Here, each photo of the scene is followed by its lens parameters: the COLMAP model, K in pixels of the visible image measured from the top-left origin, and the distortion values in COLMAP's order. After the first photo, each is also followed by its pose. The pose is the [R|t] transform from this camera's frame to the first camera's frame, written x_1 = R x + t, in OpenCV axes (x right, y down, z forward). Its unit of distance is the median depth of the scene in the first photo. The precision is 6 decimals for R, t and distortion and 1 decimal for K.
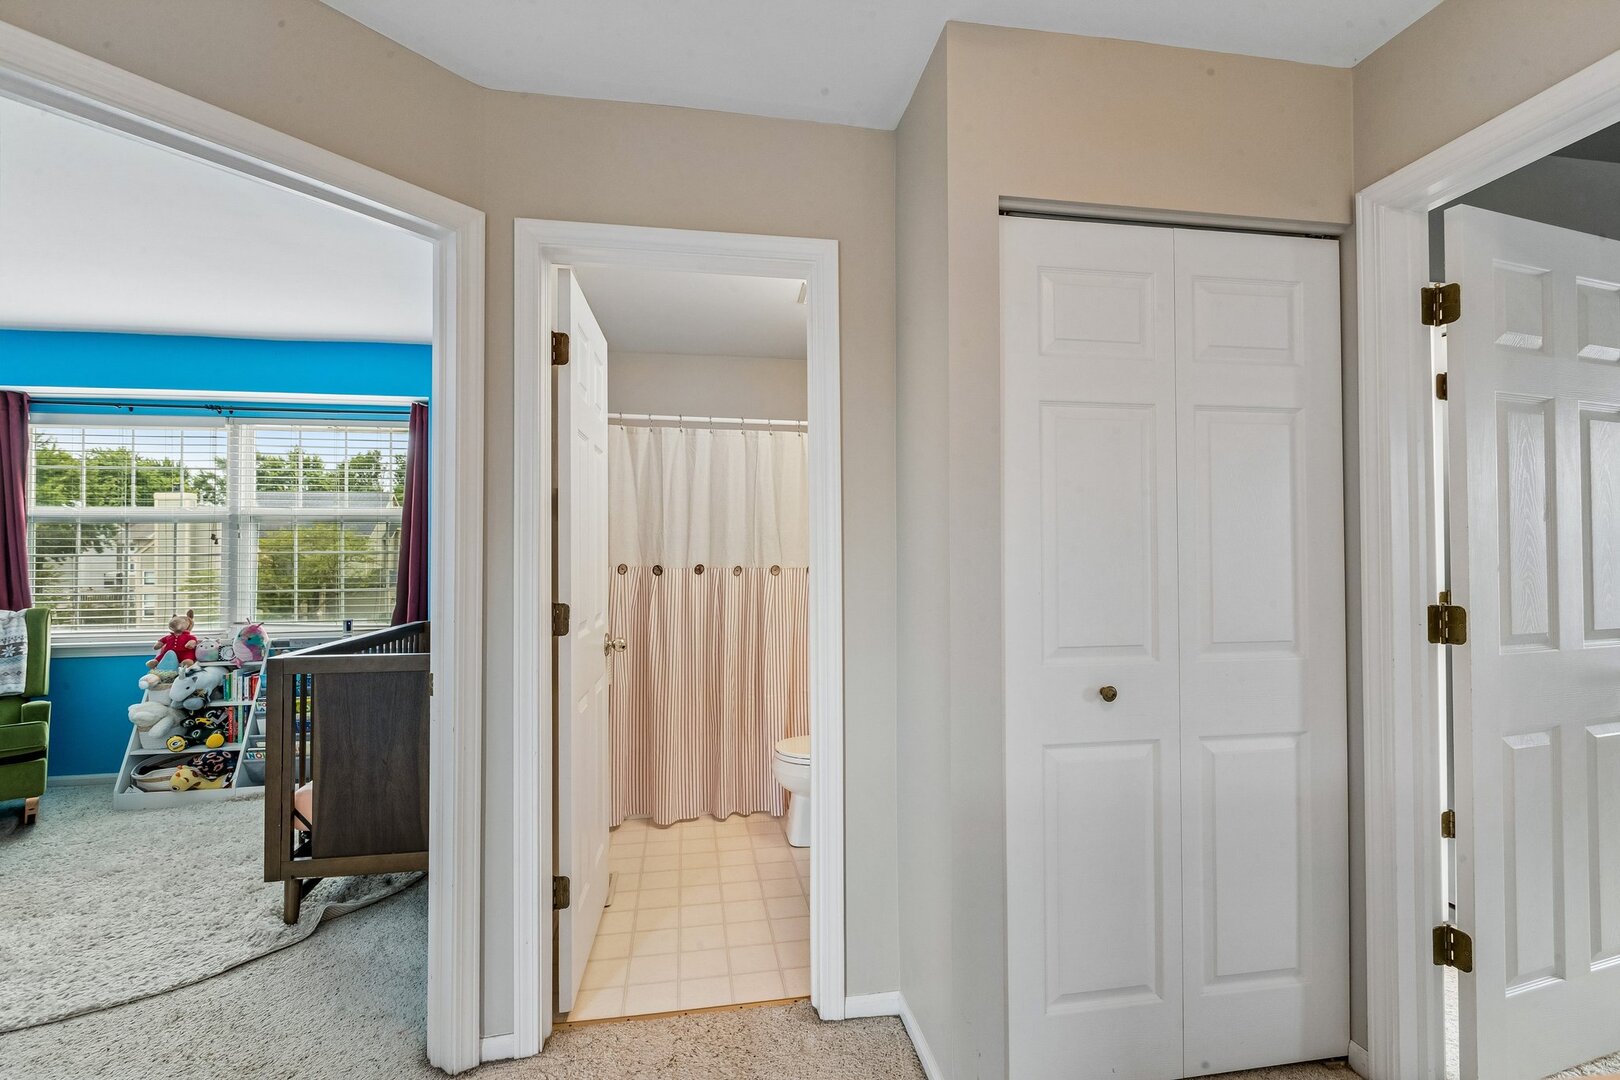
lens RADIAL K [[728.5, 0, 811.6], [0, 728.5, 542.8], [0, 0, 1]] dist [-0.001596, -0.000144]
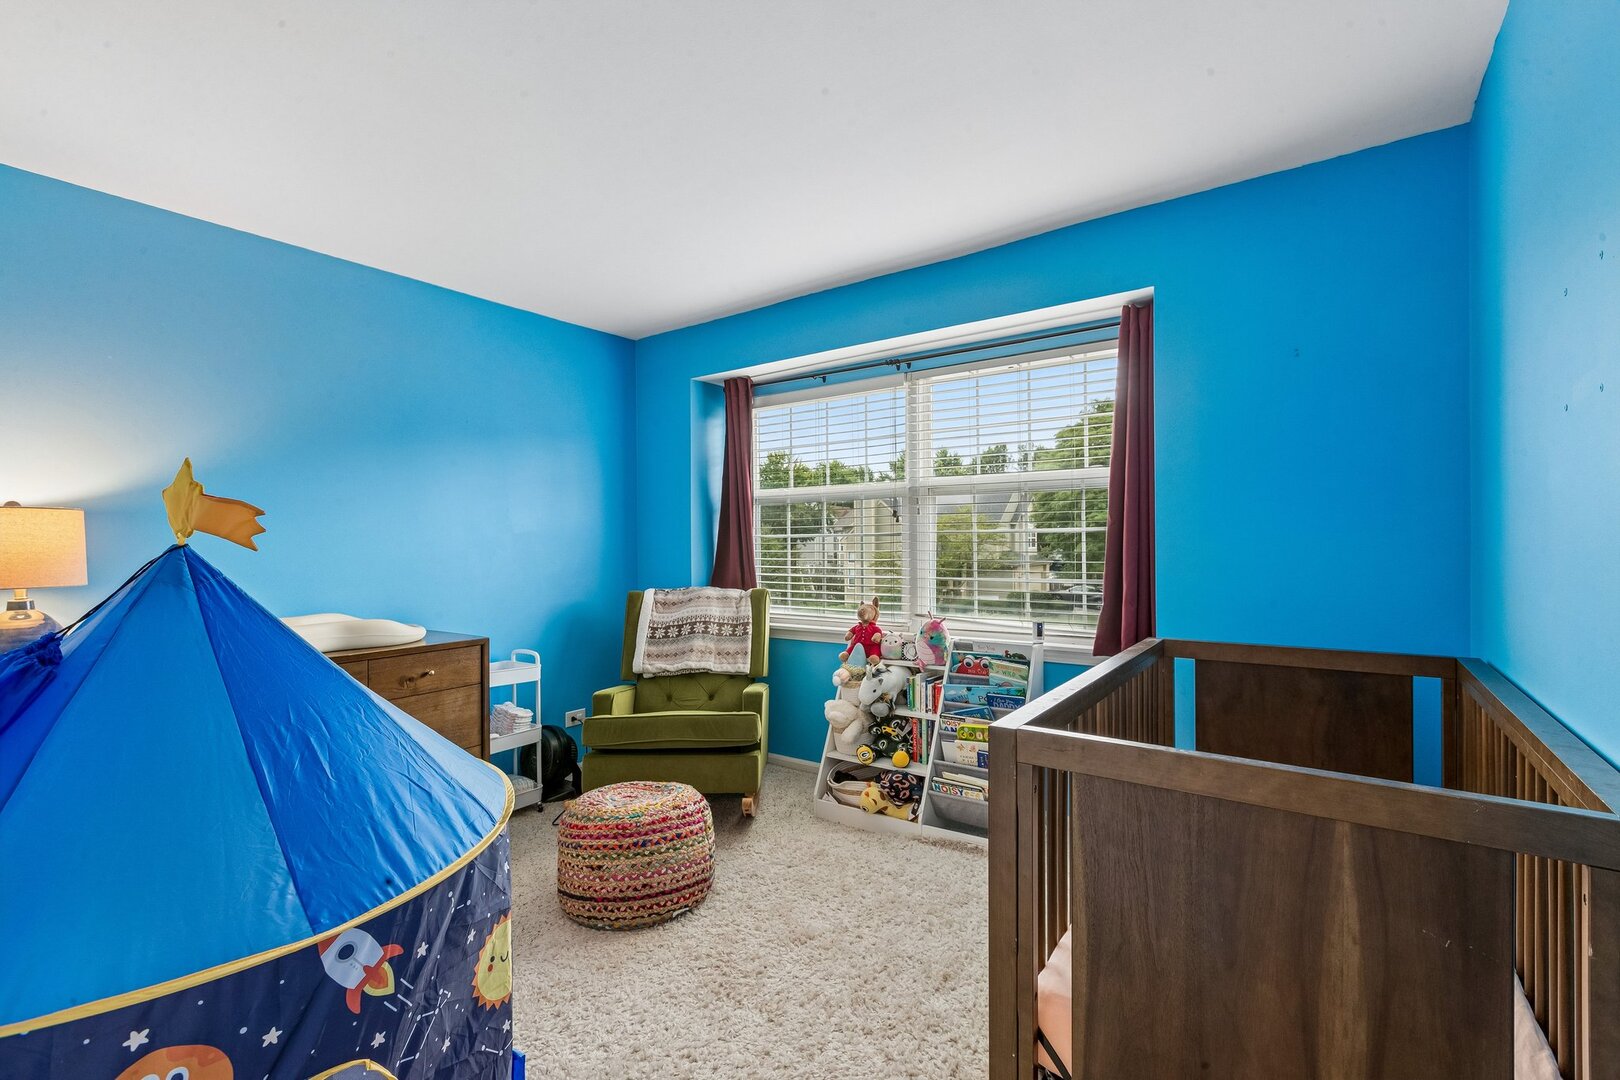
lens RADIAL K [[728.5, 0, 812.5], [0, 728.5, 540.8], [0, 0, 1]] dist [-0.001596, -0.000144]
pose [[0.702140, -0.000606, -0.712038, -0.288983], [0.015163, 0.999786, 0.014101, 0.010459], [0.711877, -0.020698, 0.701999, 0.338884]]
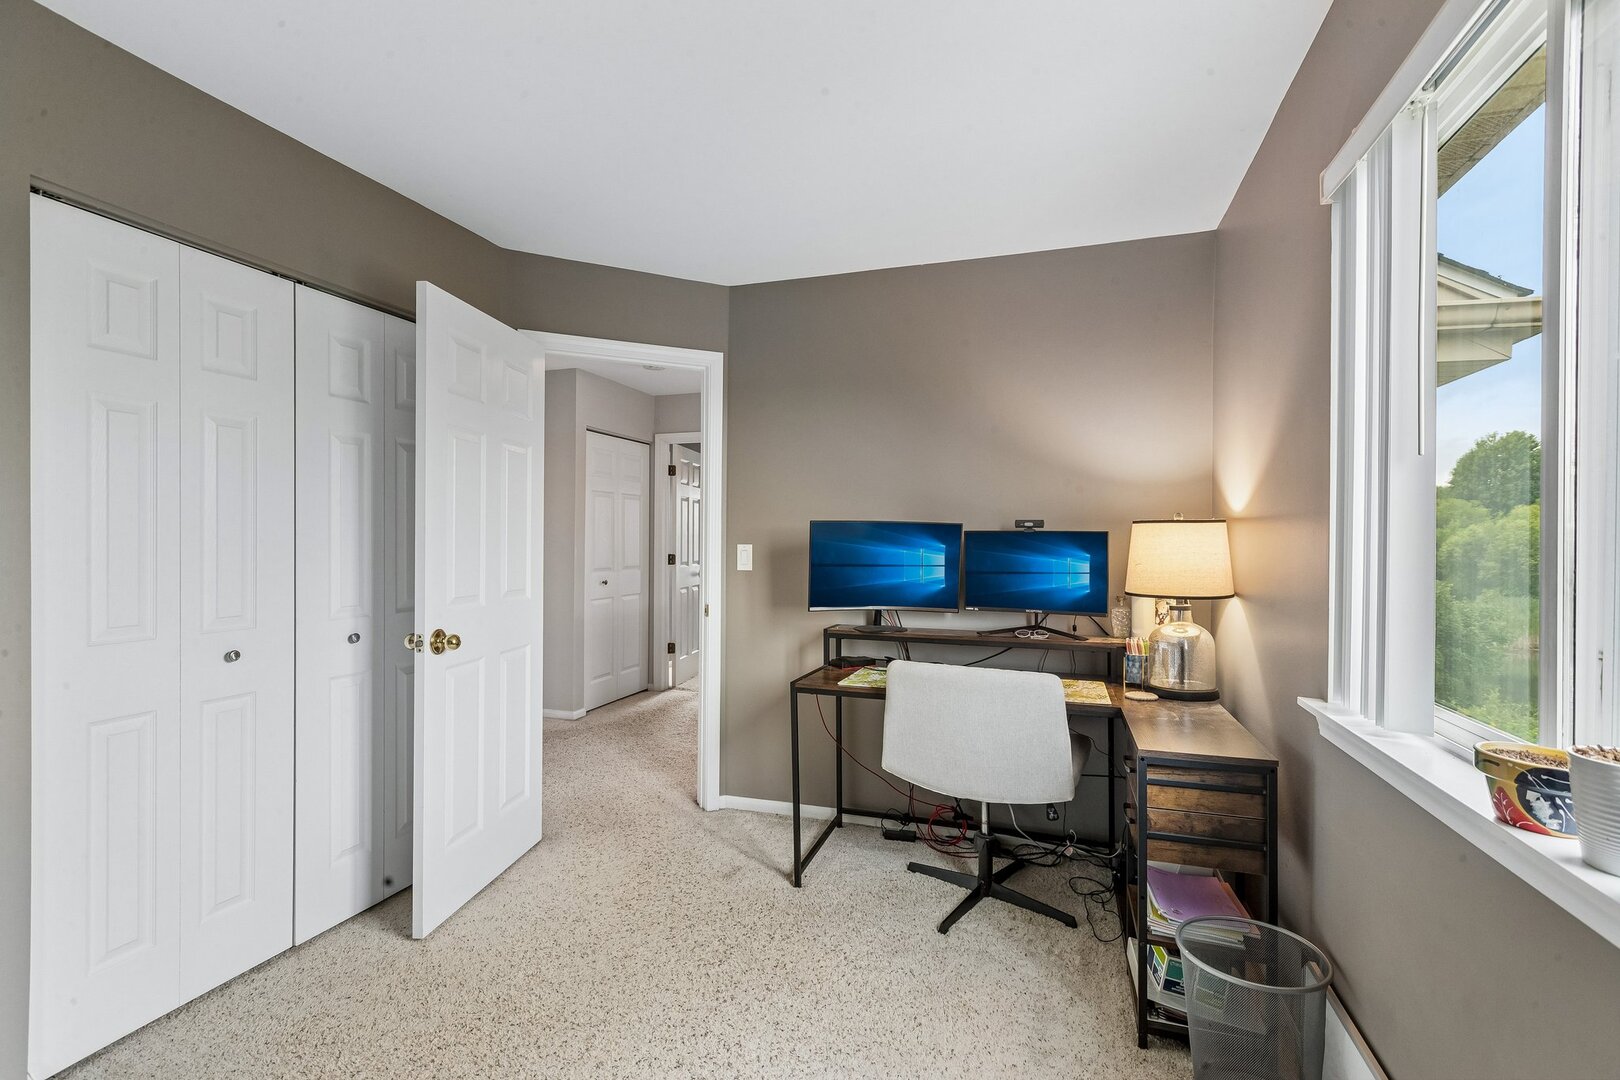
lens RADIAL K [[728.5, 0, 813.7], [0, 728.5, 541.0], [0, 0, 1]] dist [-0.001596, -0.000144]
pose [[0.461054, 0.003975, 0.887363, -2.709764], [-0.018625, 0.999813, 0.005198, -0.015347], [-0.887177, -0.018924, 0.461042, -1.743517]]
